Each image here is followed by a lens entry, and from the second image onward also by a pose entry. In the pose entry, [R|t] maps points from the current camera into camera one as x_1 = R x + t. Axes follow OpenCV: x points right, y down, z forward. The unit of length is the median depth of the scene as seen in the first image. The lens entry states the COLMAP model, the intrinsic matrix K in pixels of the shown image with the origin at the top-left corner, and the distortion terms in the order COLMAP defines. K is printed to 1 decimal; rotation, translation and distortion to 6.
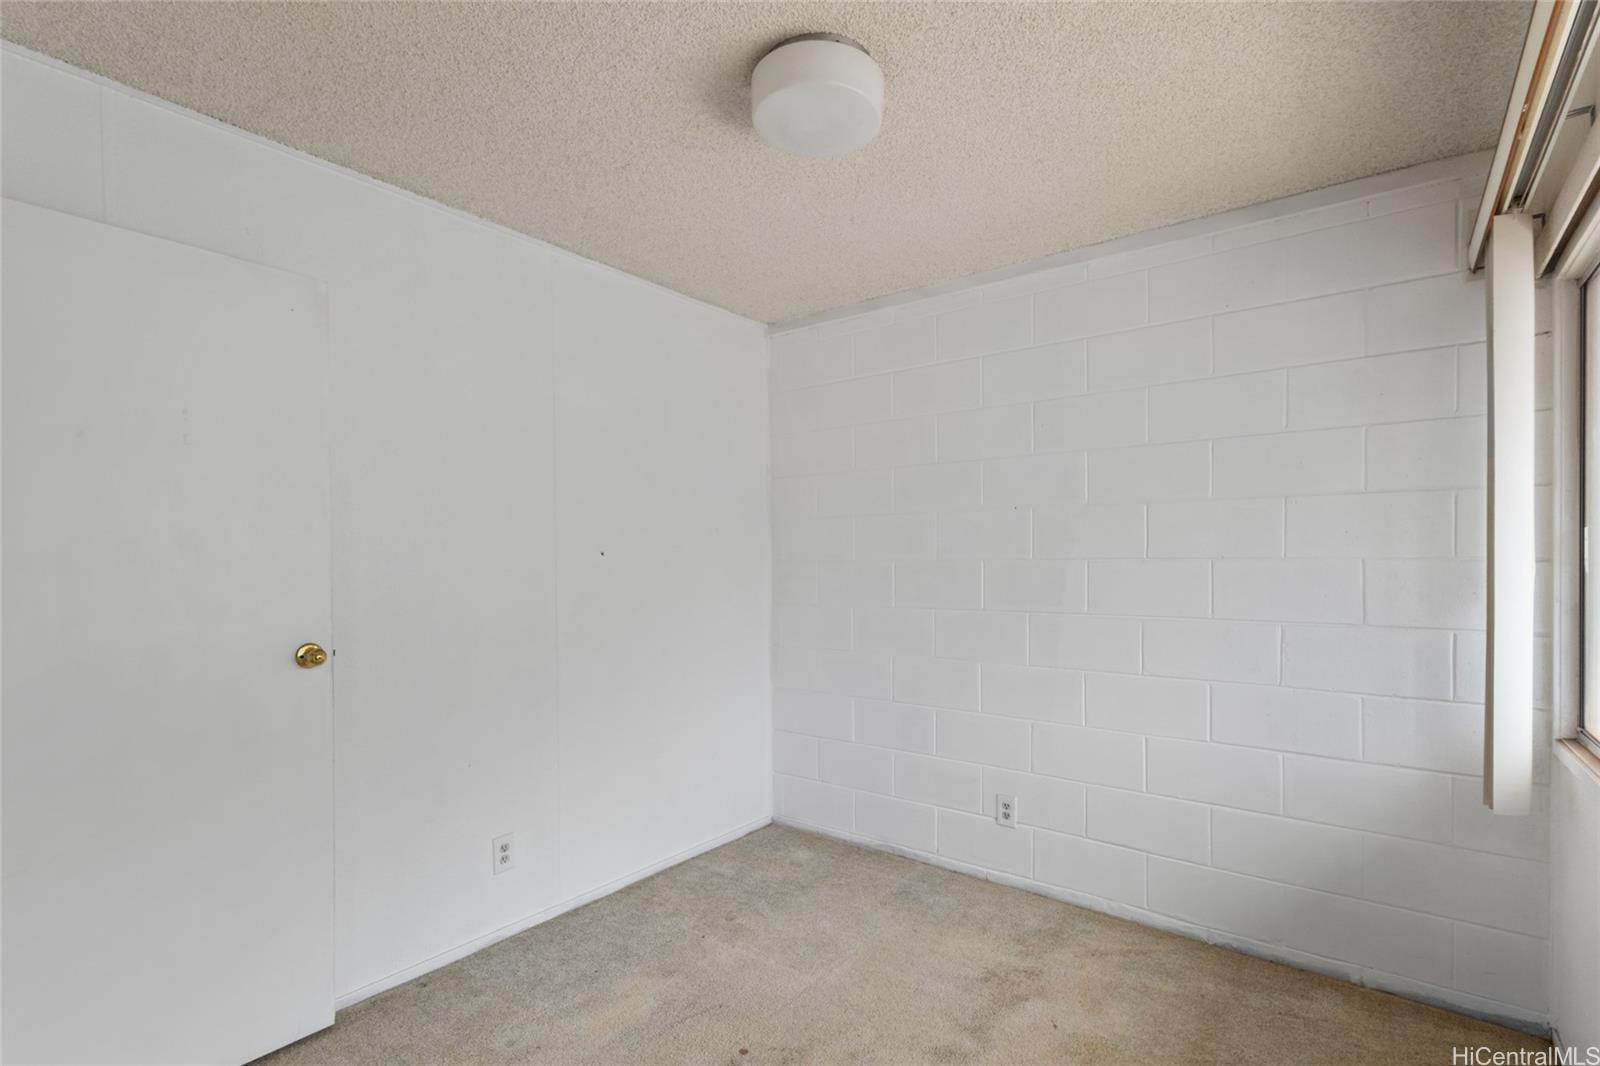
lens RADIAL K [[764.7, 0, 782.8], [0, 764.7, 557.7], [0, 0, 1]] dist [0.033303, -0.001416]
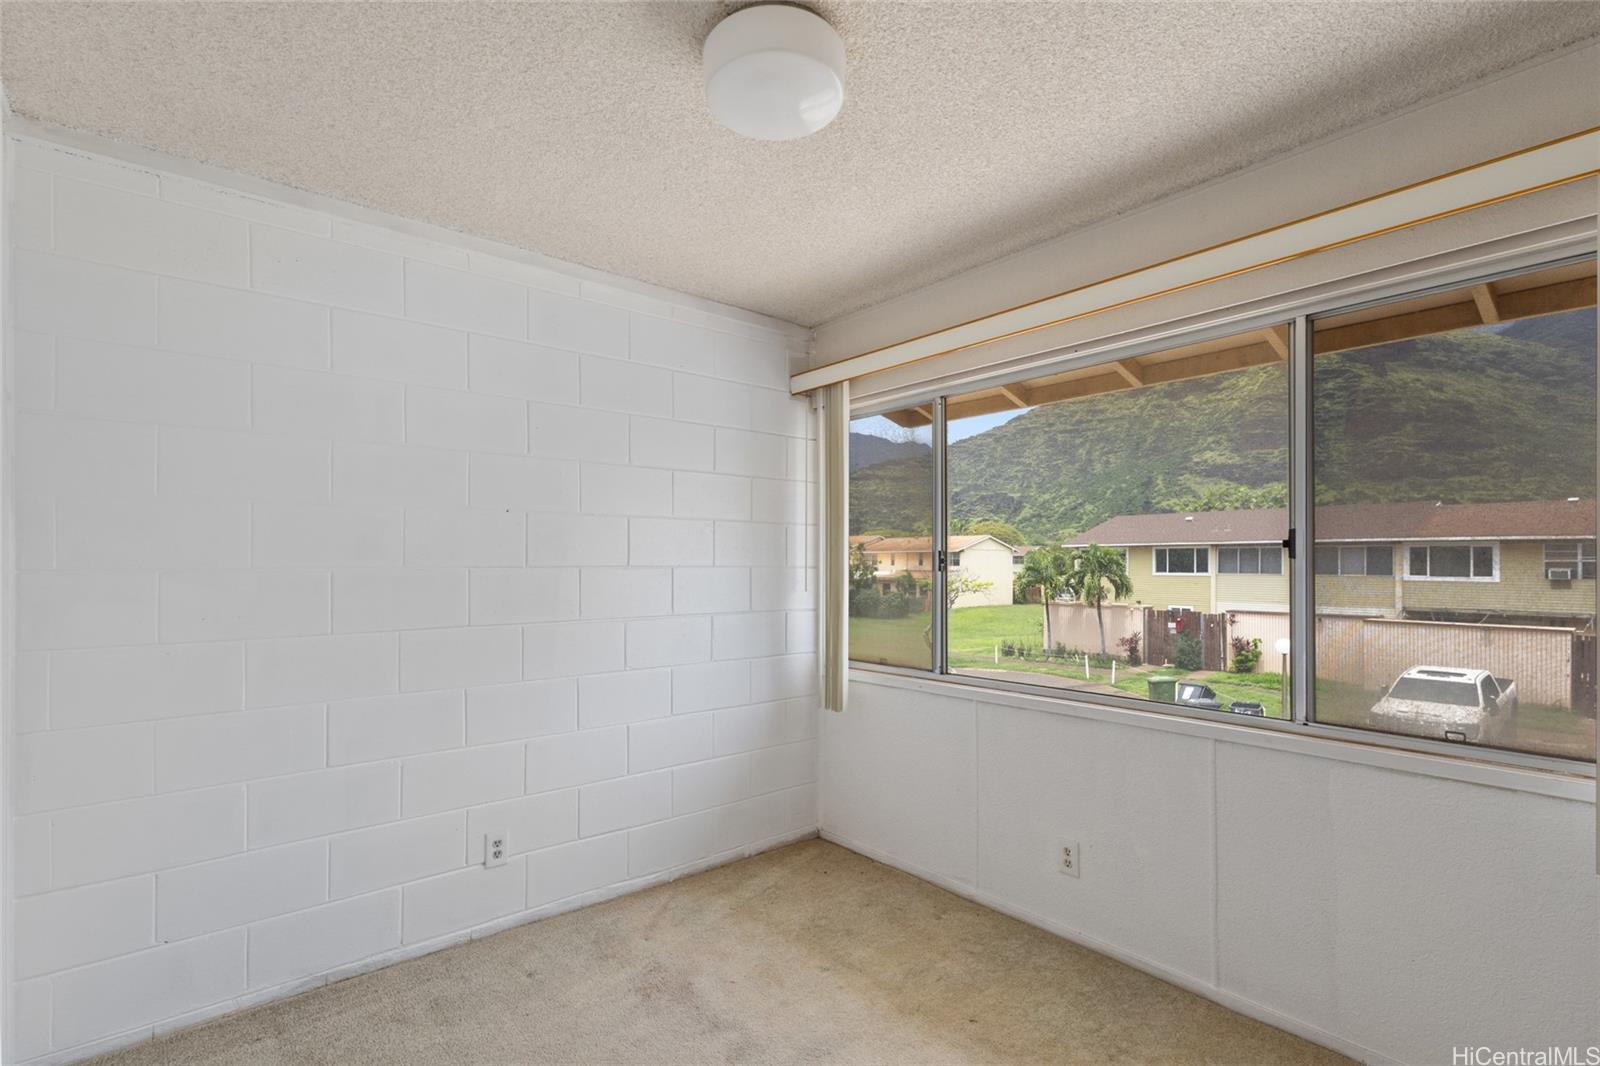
lens RADIAL K [[764.7, 0, 782.8], [0, 764.7, 557.7], [0, 0, 1]] dist [0.033303, -0.001416]
pose [[0.230224, 0.013568, 0.973043, -0.583336], [0.000127, 0.999902, -0.013972, 0.003500], [-0.973138, 0.003340, 0.230200, 0.535869]]
